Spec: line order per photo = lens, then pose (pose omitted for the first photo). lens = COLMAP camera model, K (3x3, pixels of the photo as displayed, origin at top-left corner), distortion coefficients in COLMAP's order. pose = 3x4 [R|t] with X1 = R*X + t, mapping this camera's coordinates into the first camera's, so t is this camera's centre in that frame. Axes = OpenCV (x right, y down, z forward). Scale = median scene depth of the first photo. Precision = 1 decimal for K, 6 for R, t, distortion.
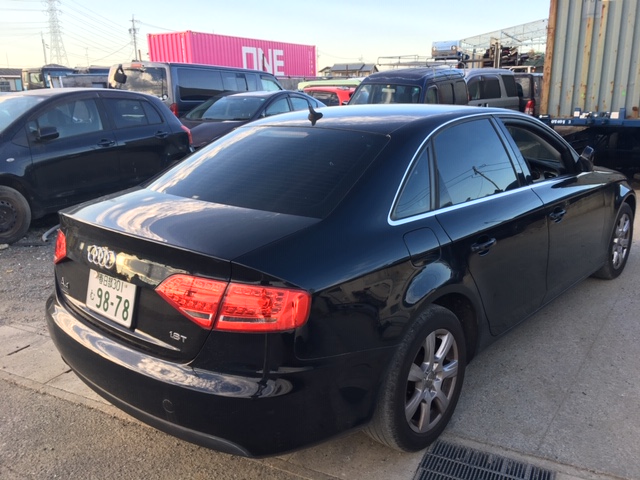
lens RADIAL K [[534.7, 0, 320.0], [0, 534.7, 240.0], [0, 0, 1]] dist [0.064194, -0.094601]
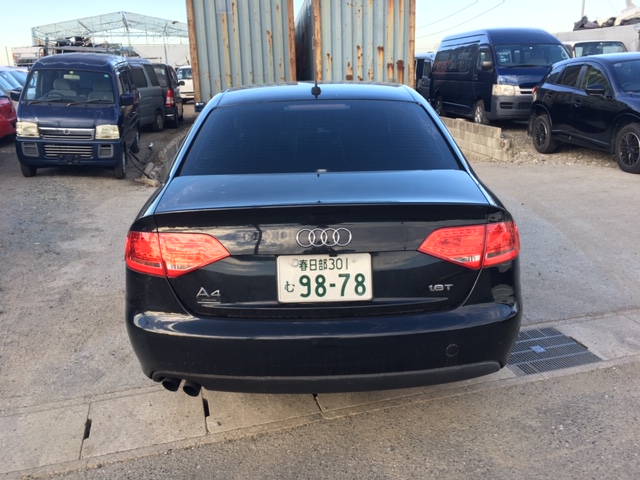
lens RADIAL K [[534.7, 0, 320.0], [0, 534.7, 240.0], [0, 0, 1]] dist [0.064194, -0.094601]
pose [[0.741801, -0.192726, 0.642330, -0.496817], [0.184543, 0.979500, 0.080770, -0.019450], [-0.644729, 0.058622, 0.762160, 0.149639]]
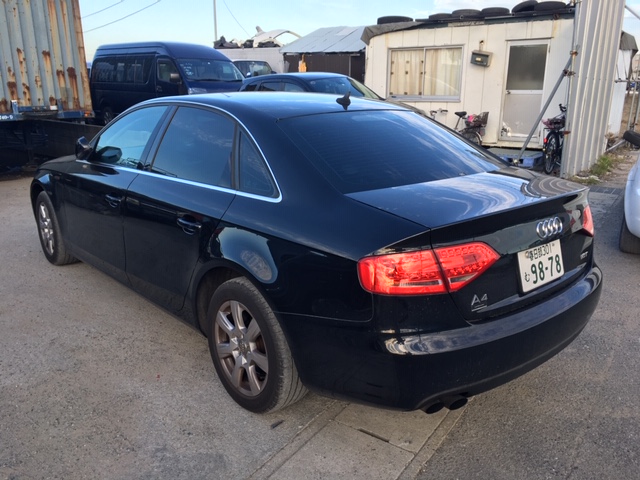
lens RADIAL K [[534.7, 0, 320.0], [0, 534.7, 240.0], [0, 0, 1]] dist [0.064194, -0.094601]
pose [[0.139917, -0.255386, 0.956662, -0.744516], [0.252691, 0.943383, 0.214884, -0.144207], [-0.957377, 0.211674, 0.196529, 0.610136]]
